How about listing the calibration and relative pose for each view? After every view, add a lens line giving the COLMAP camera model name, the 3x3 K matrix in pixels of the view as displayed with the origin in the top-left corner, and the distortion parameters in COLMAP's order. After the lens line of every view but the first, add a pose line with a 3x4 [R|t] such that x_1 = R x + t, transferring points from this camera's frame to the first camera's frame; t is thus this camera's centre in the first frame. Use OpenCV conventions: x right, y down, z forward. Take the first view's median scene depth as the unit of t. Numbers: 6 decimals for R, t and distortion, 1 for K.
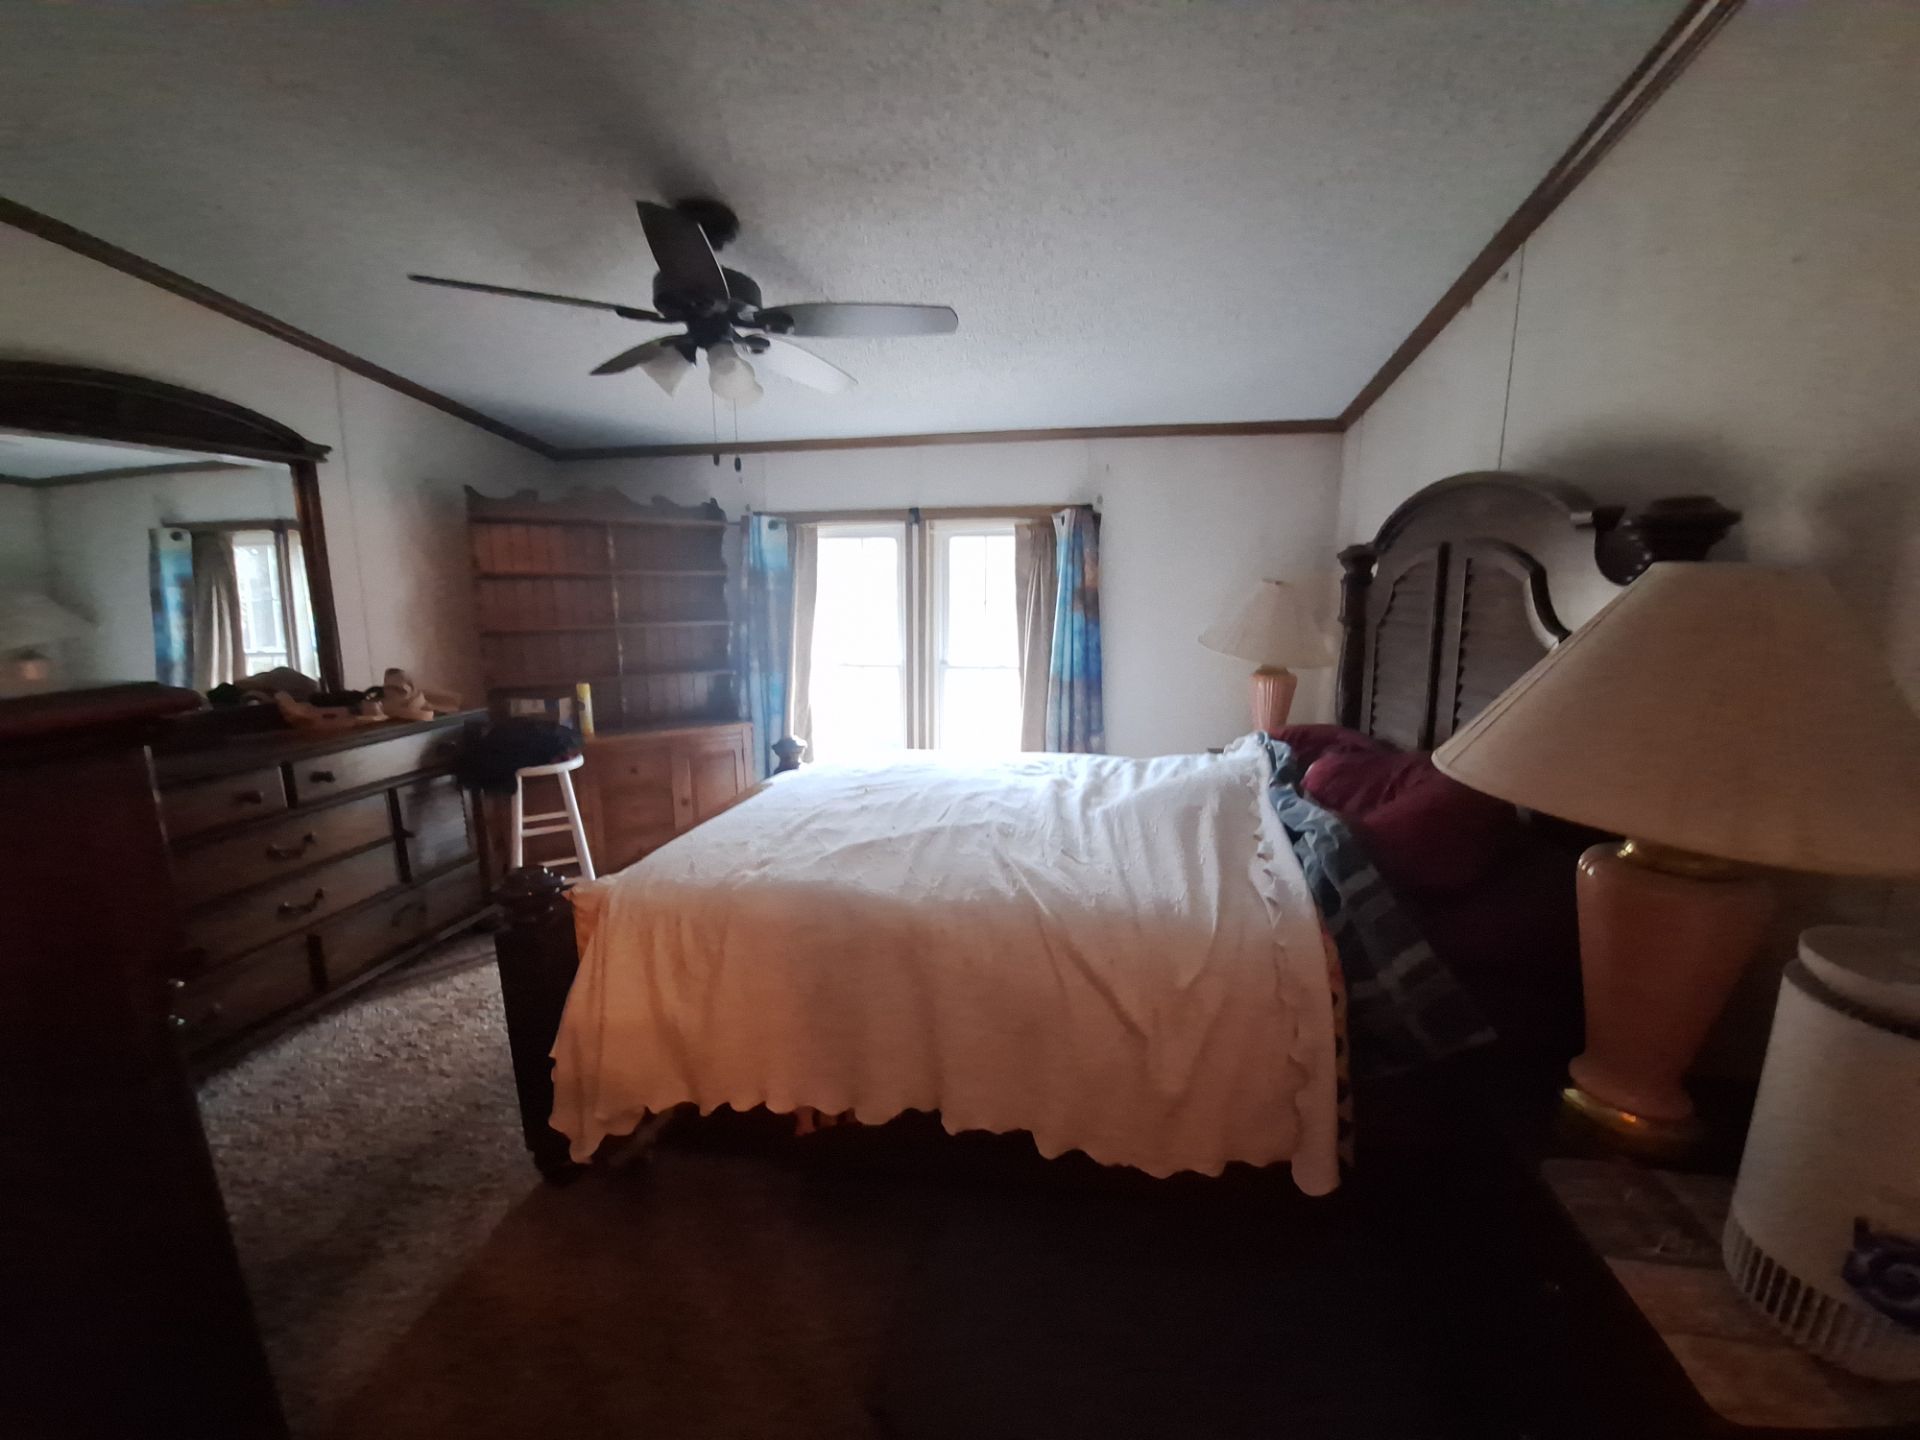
lens RADIAL K [[756.3, 0, 957.0], [0, 756.3, 719.2], [0, 0, 1]] dist [-0.002469, -0.009834]
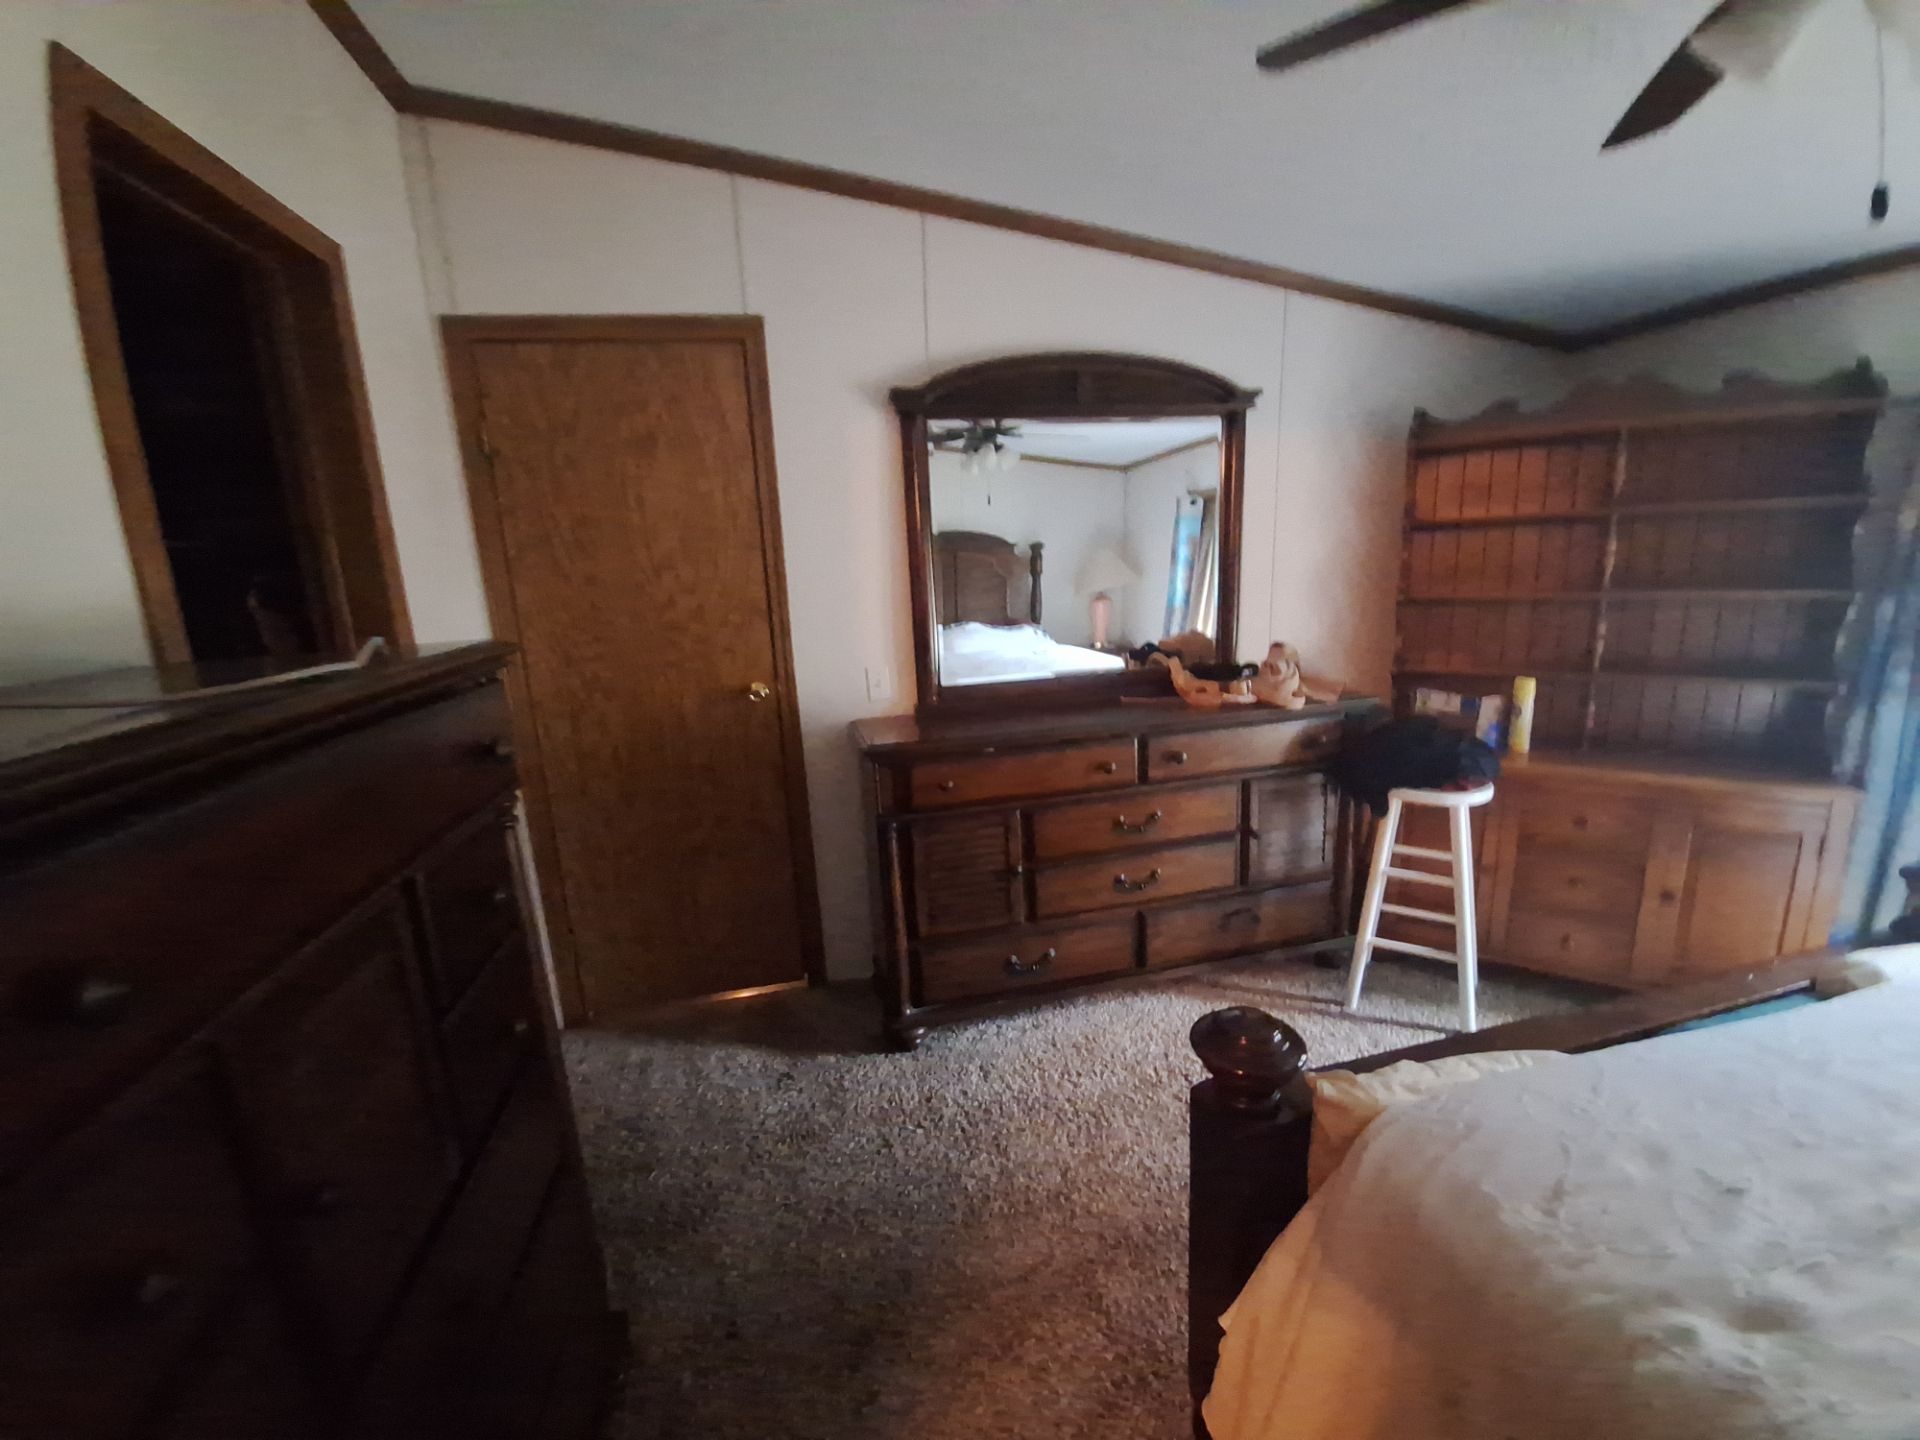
lens RADIAL K [[756.3, 0, 957.0], [0, 756.3, 719.2], [0, 0, 1]] dist [-0.002469, -0.009834]
pose [[0.391272, 0.177484, -0.902998, -0.088668], [-0.113559, 0.983039, 0.144010, -0.060280], [0.913242, 0.046196, 0.404791, 0.301630]]
